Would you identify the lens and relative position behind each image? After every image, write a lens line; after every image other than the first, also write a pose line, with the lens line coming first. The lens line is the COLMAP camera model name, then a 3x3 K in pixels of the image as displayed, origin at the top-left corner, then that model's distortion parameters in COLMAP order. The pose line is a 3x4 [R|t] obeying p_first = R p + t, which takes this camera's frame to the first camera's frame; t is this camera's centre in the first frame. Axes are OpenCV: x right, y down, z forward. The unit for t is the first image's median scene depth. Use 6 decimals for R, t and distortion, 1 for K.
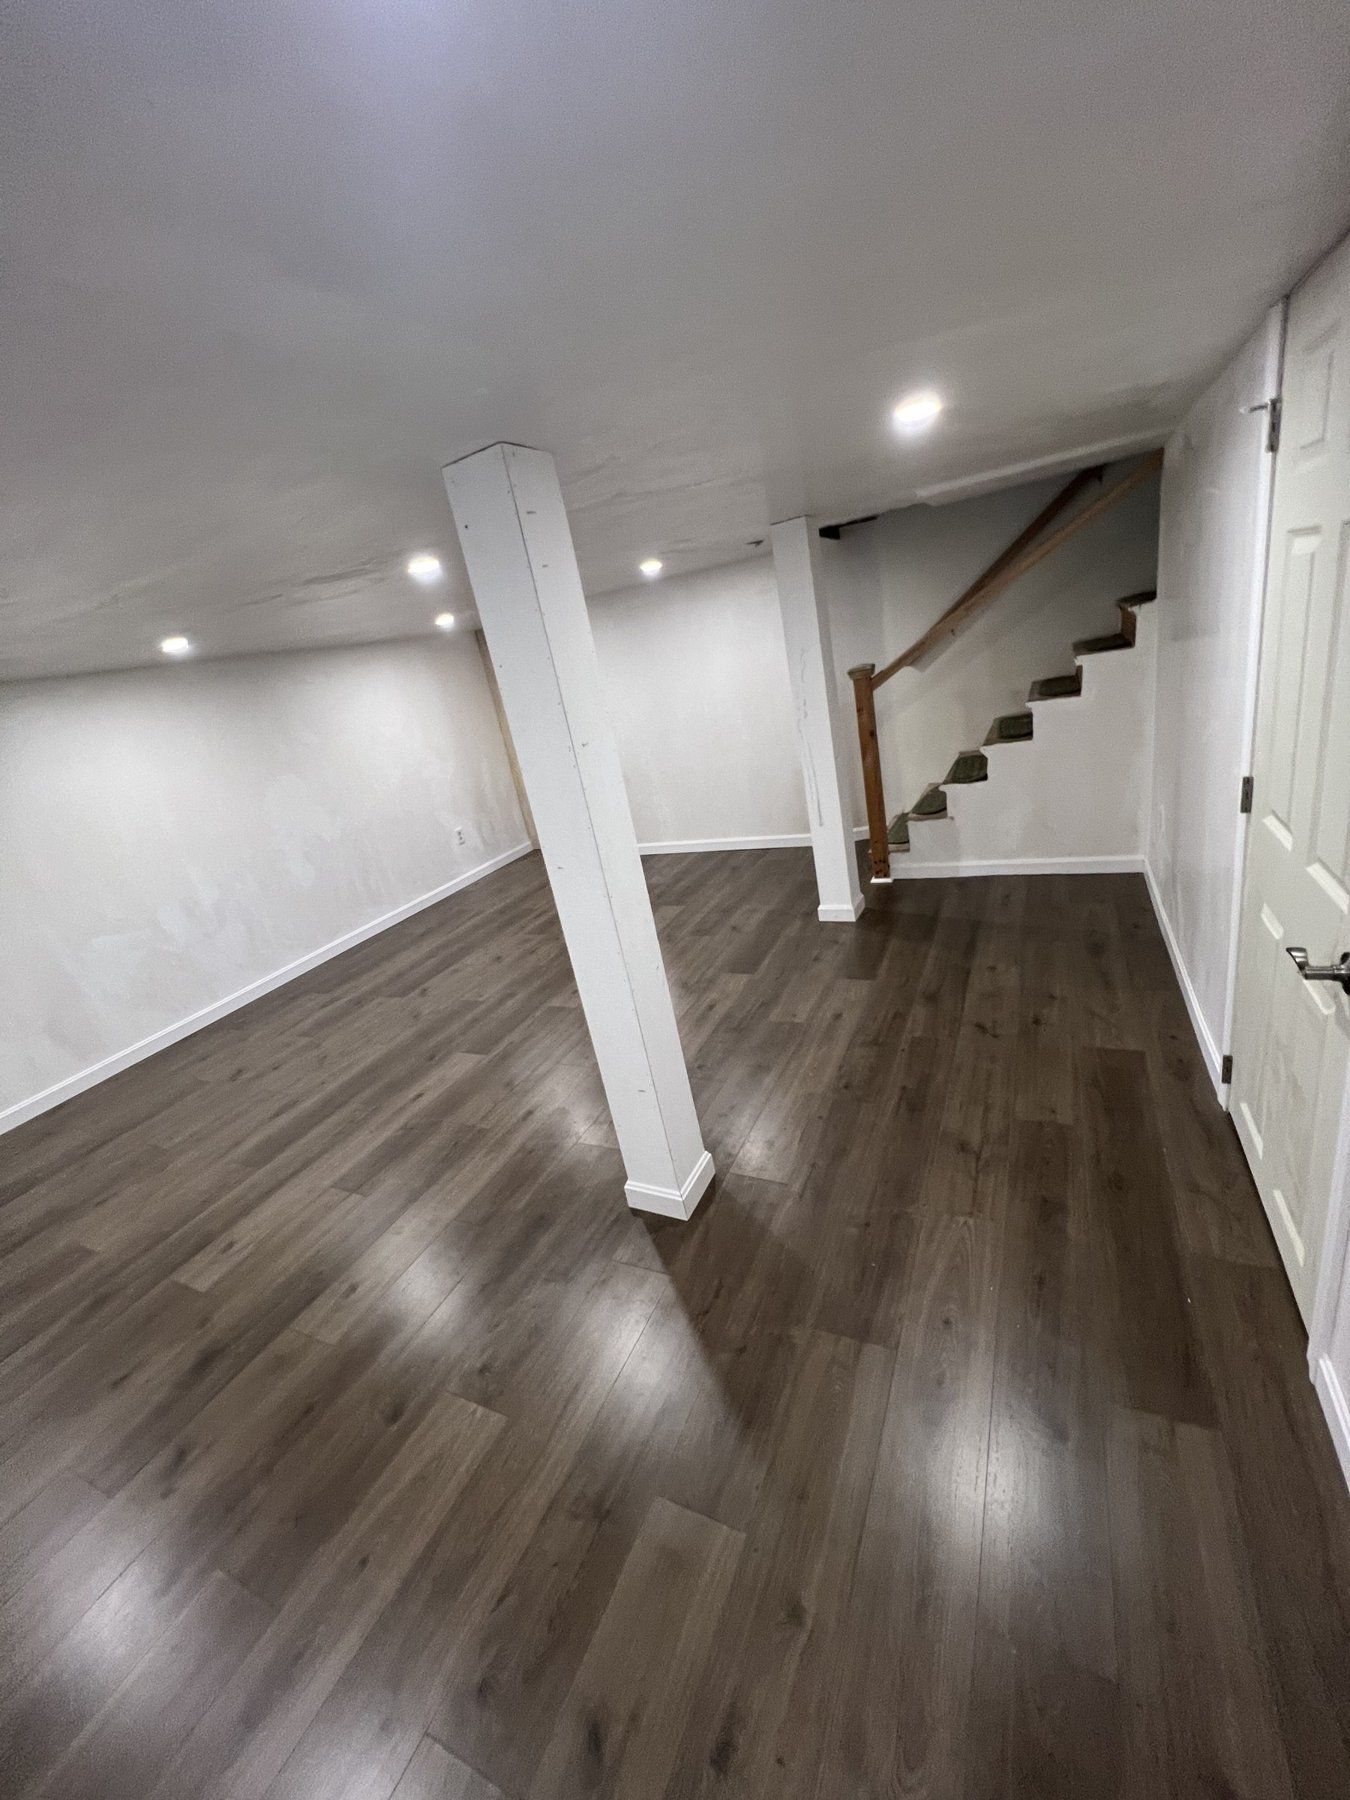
lens RADIAL K [[720.2, 0, 689.7], [0, 720.2, 905.9], [0, 0, 1]] dist [-0.002375, -0.000177]
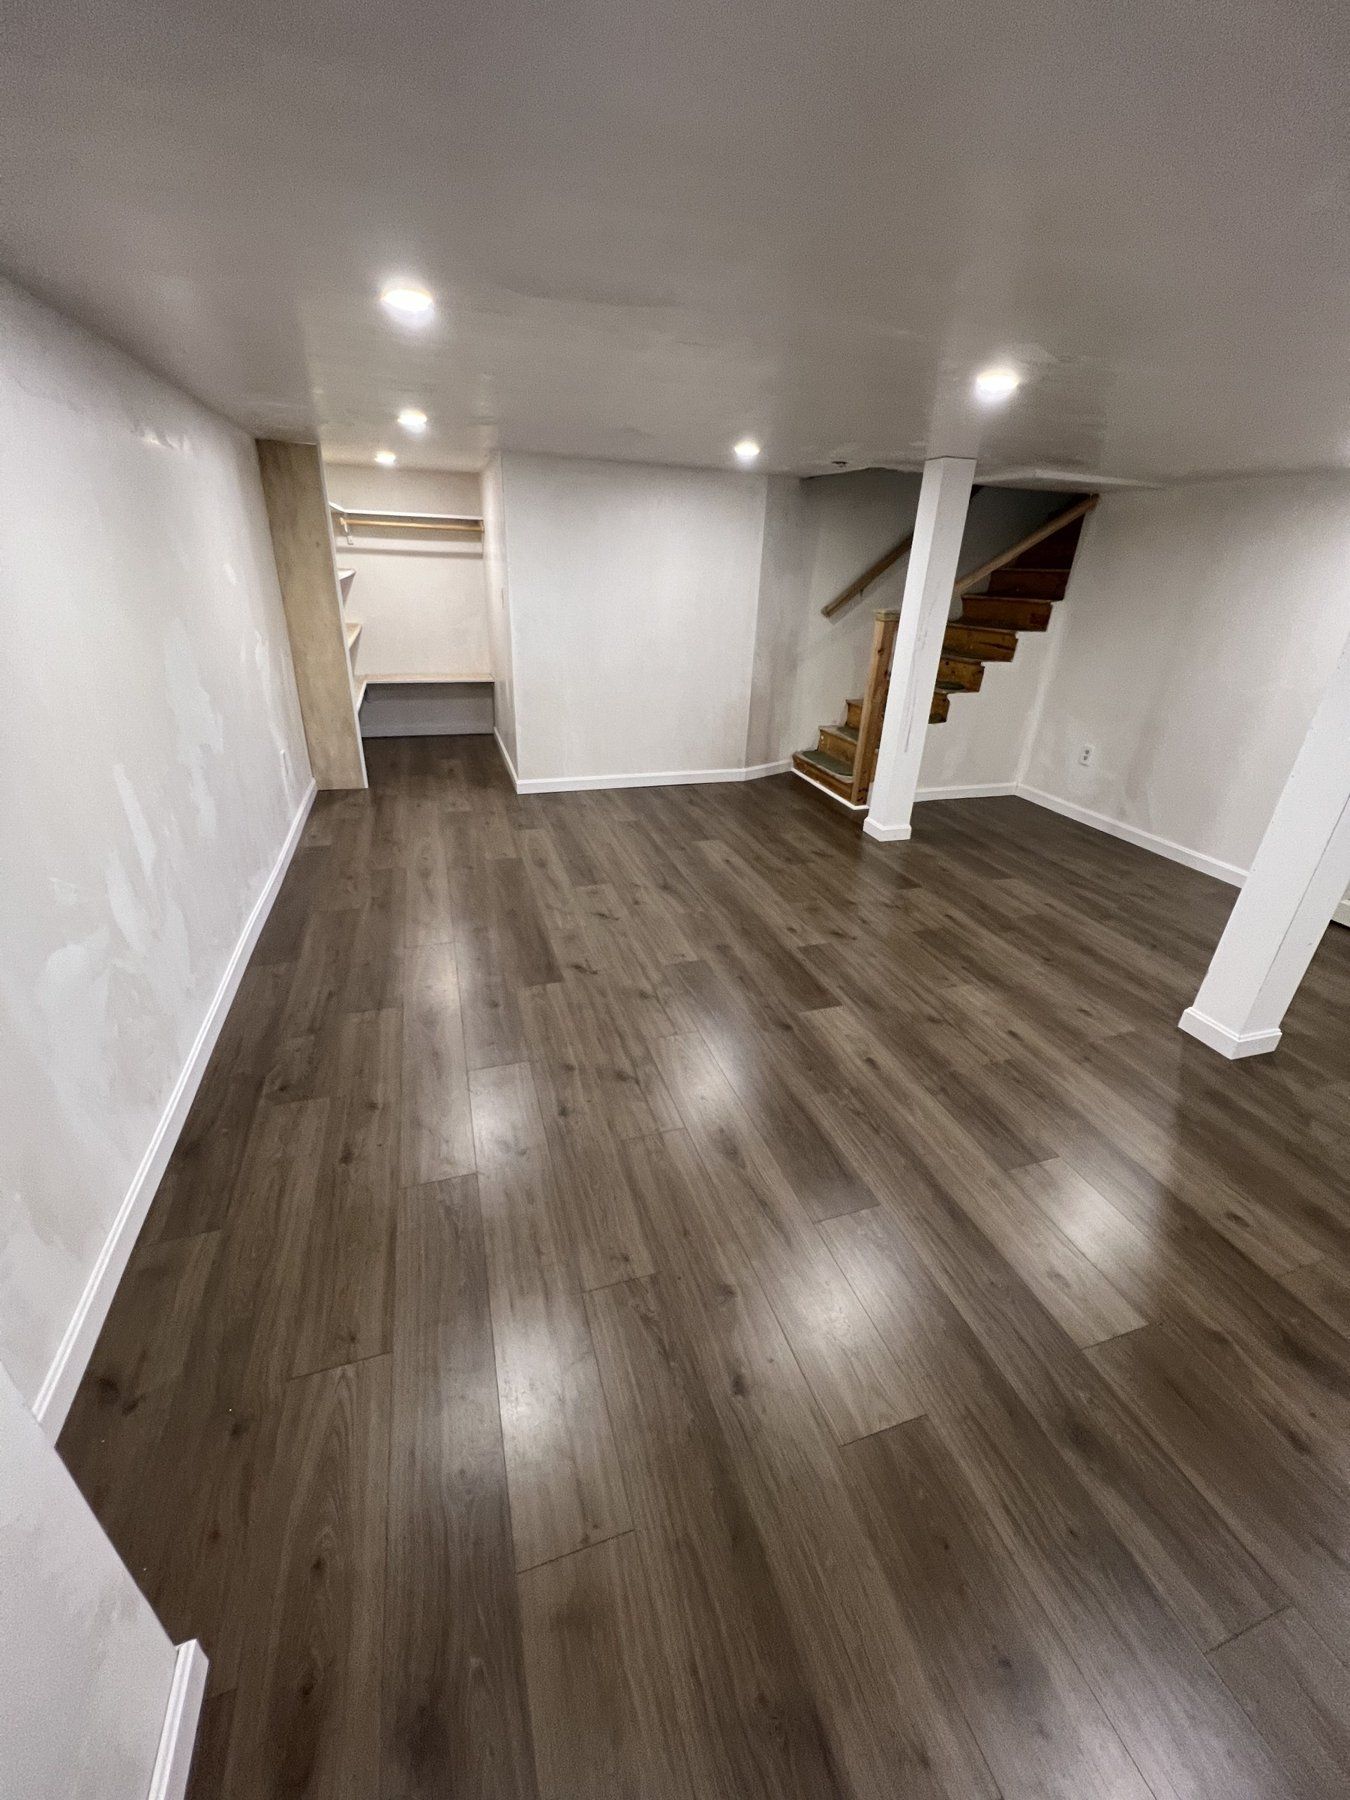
lens RADIAL K [[720.2, 0, 681.2], [0, 720.2, 896.9], [0, 0, 1]] dist [-0.002375, -0.000177]
pose [[0.708099, -0.097321, 0.699374, -0.846817], [0.076632, 0.995198, 0.060898, 0.015857], [-0.701942, 0.010473, 0.712157, 0.464999]]
